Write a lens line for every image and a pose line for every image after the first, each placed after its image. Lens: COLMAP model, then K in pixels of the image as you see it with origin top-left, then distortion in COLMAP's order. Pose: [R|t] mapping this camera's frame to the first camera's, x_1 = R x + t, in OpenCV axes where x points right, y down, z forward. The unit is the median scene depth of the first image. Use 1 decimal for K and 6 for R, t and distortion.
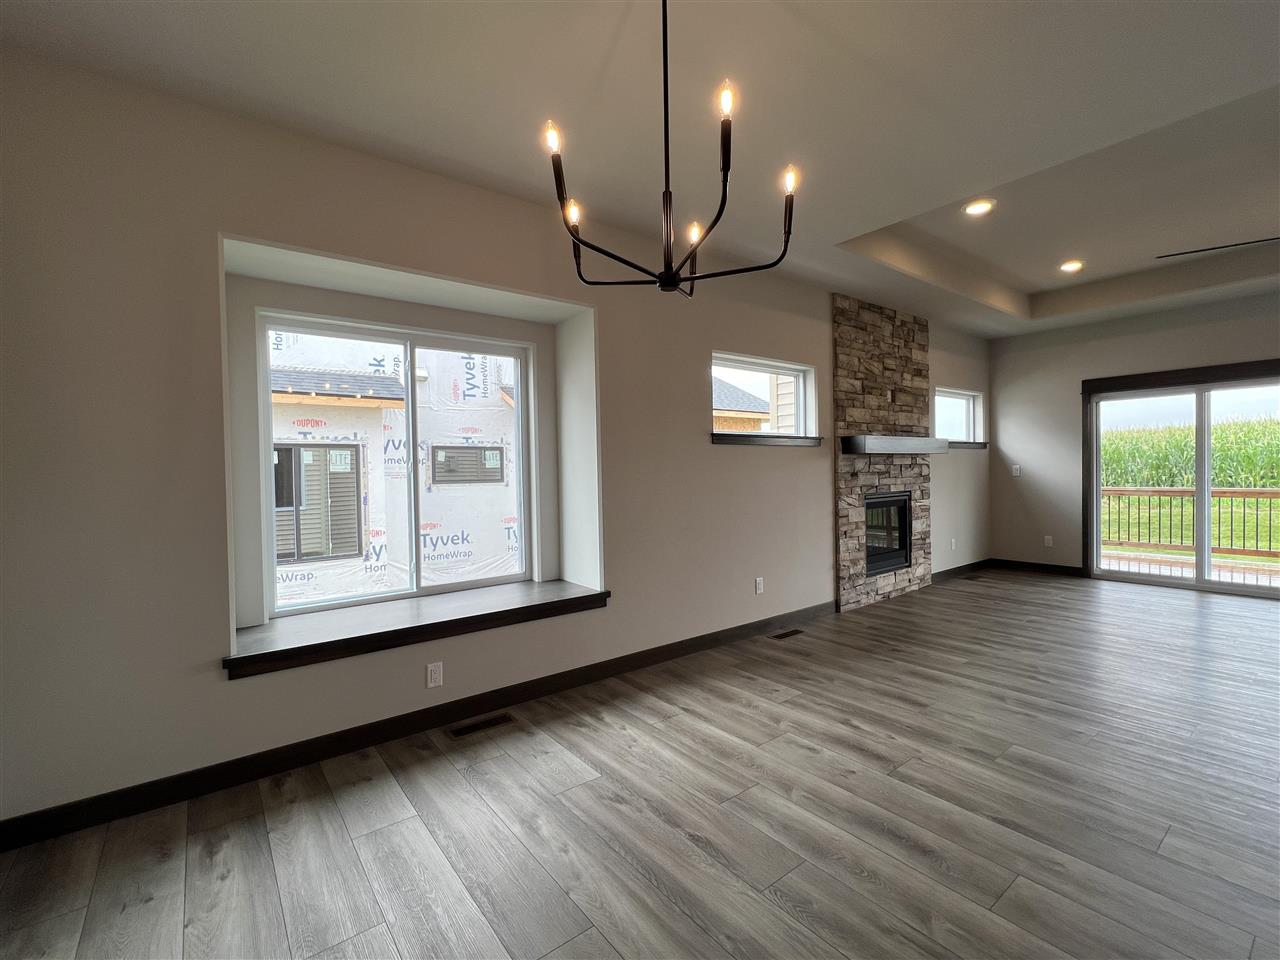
lens RADIAL K [[571.6, 0, 633.5], [0, 571.6, 478.8], [0, 0, 1]] dist [-0.002727, 0.001503]
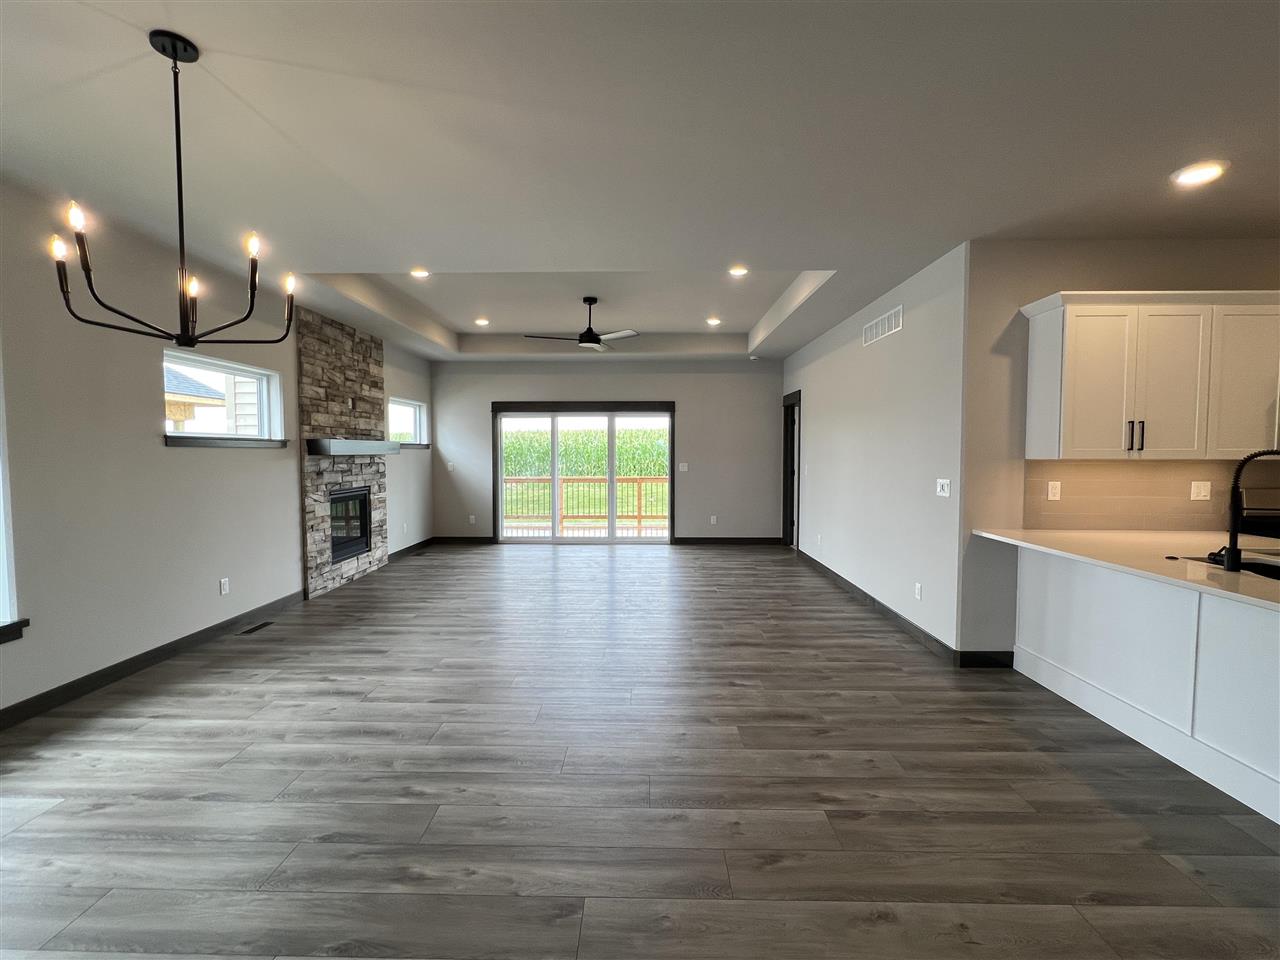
lens RADIAL K [[571.6, 0, 637.5], [0, 571.6, 478.0], [0, 0, 1]] dist [-0.002727, 0.001503]
pose [[0.624682, -0.019798, 0.780628, -0.094403], [0.003076, 0.999733, 0.022893, -0.022501], [-0.780873, -0.011900, 0.624577, -0.174641]]
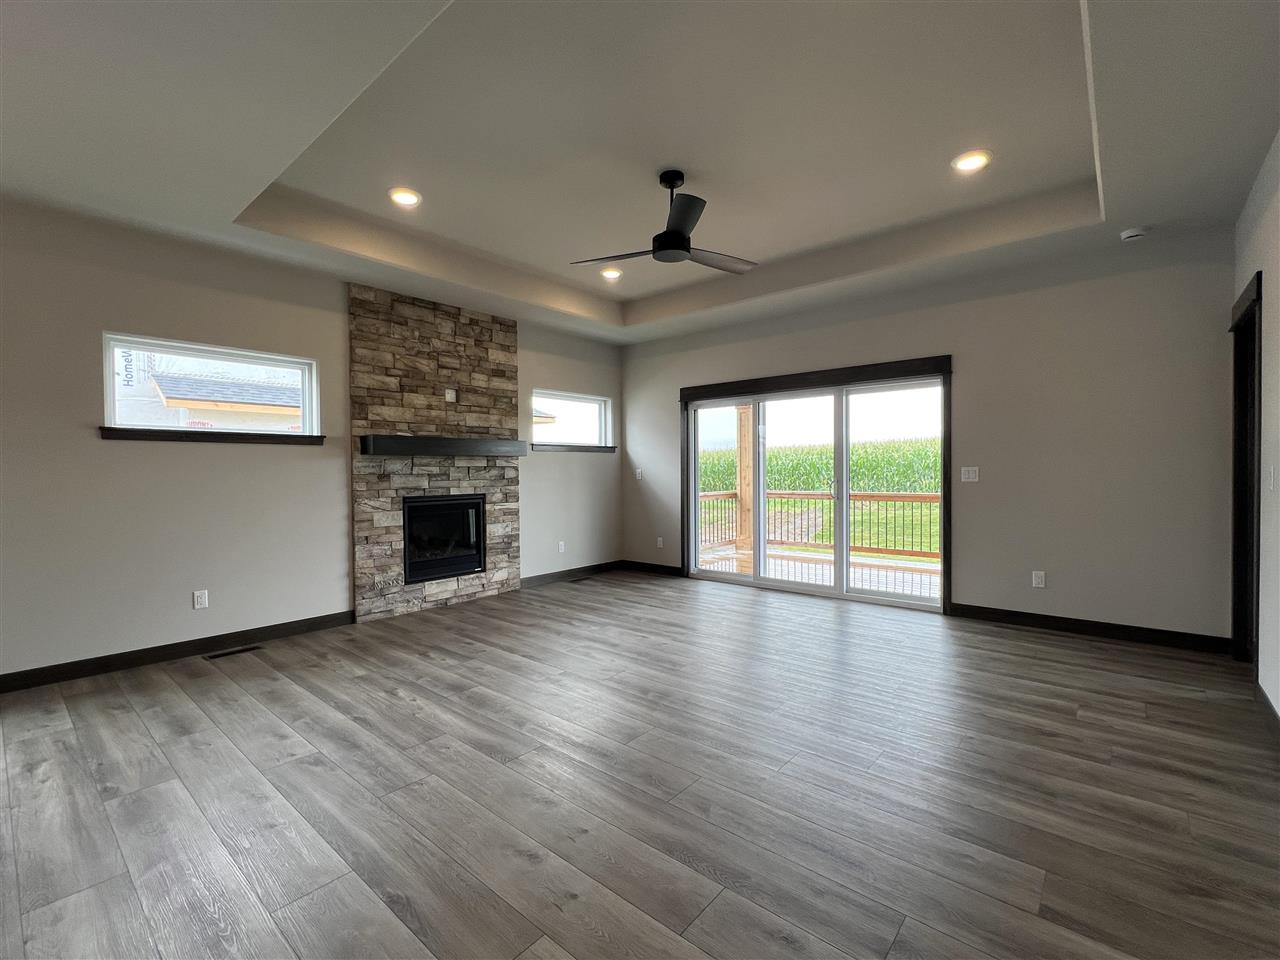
lens RADIAL K [[571.6, 0, 634.2], [0, 571.6, 478.5], [0, 0, 1]] dist [-0.002727, 0.001503]
pose [[0.980092, 0.006525, 0.198437, 0.616189], [-0.005278, 0.999963, -0.006814, 0.000351], [-0.198474, 0.005631, 0.980090, -0.009350]]
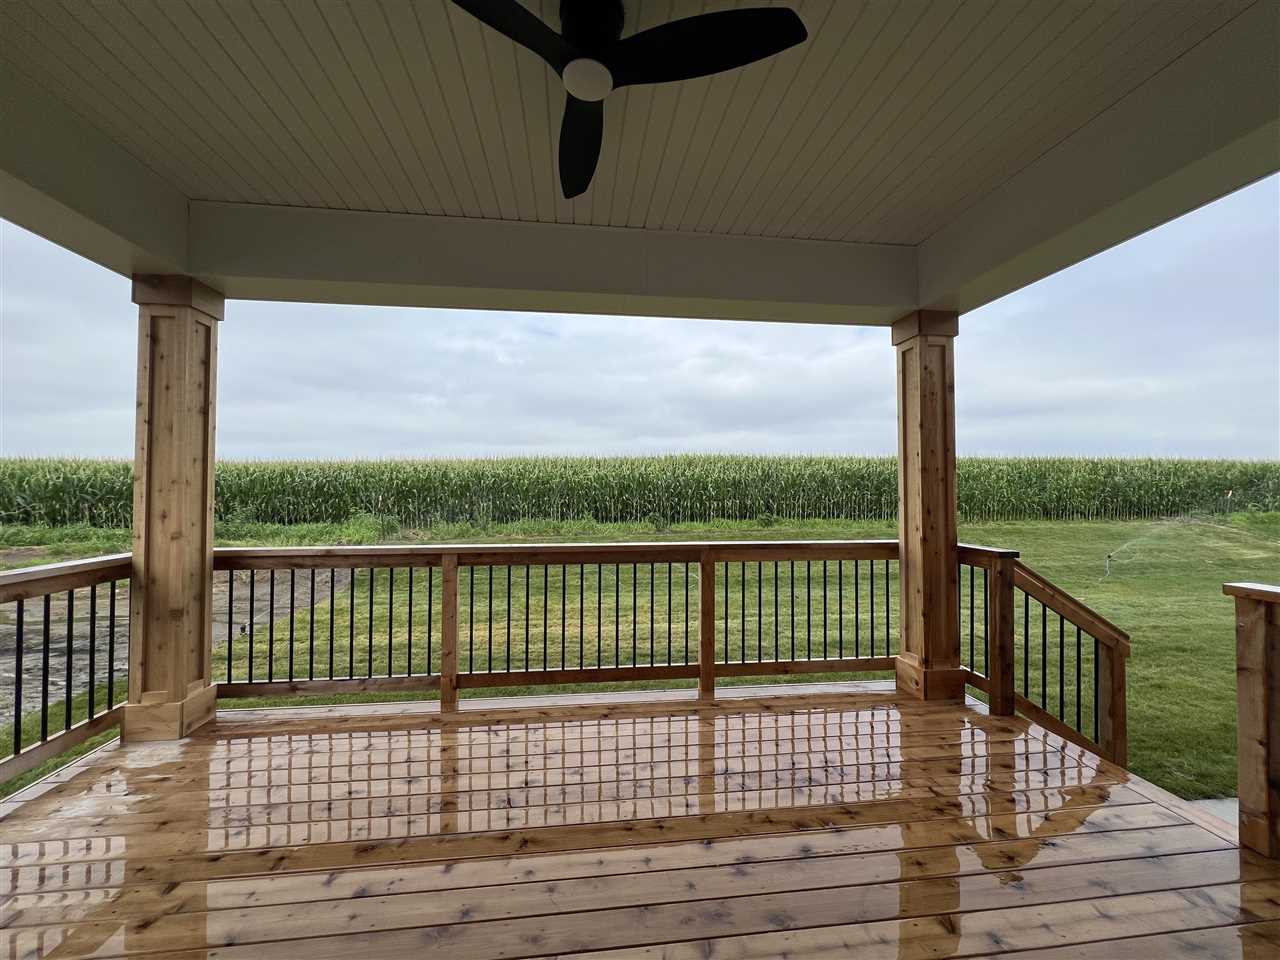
lens RADIAL K [[515.8, 0, 640.0], [0, 515.8, 481.5], [0, 0, 1]] dist [-0.003440, 0.000290]
pose [[0.504760, 0.036684, 0.862480, 1.131495], [0.002469, 0.999031, -0.043937, -0.025995], [-0.863256, 0.024307, 0.504180, 1.056002]]
